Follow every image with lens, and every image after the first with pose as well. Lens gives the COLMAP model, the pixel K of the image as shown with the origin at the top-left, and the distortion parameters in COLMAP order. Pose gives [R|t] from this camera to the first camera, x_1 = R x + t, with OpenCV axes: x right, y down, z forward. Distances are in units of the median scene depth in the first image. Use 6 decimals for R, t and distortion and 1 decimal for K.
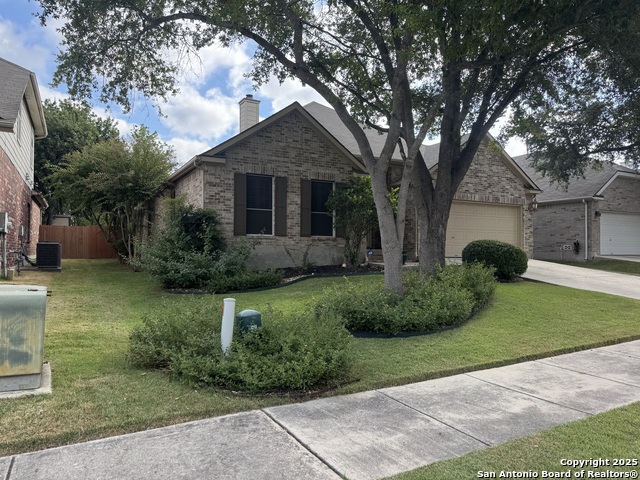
lens RADIAL K [[448.1, 0, 319.9], [0, 448.1, 241.3], [0, 0, 1]] dist [0.090670, -0.009229]
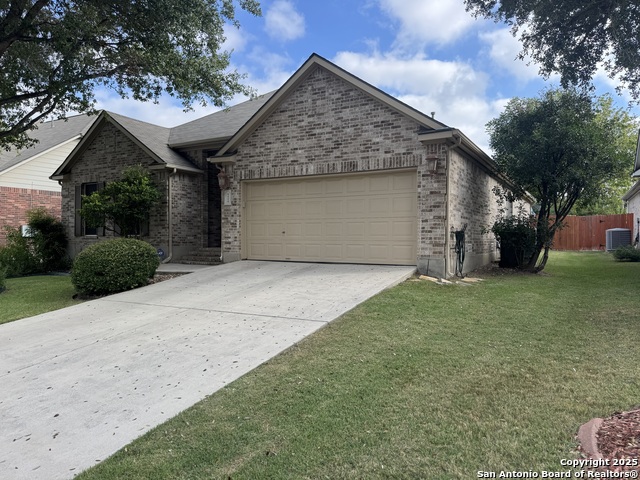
lens RADIAL K [[448.1, 0, 321.3], [0, 448.1, 238.1], [0, 0, 1]] dist [0.090670, -0.009229]
pose [[0.519765, 0.000057, -0.854309, 1.178143], [0.023972, 0.999605, 0.014652, -0.010799], [0.853973, -0.028095, 0.519558, 0.900333]]
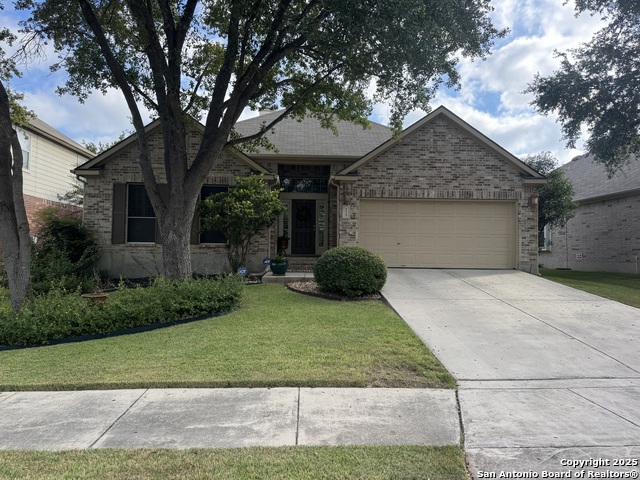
lens RADIAL K [[448.1, 0, 317.3], [0, 448.1, 243.4], [0, 0, 1]] dist [0.090670, -0.009229]
pose [[0.900401, -0.008106, -0.434985, 0.672495], [0.003321, 0.999925, -0.011759, 0.000228], [0.435047, 0.009144, 0.900361, 0.255046]]
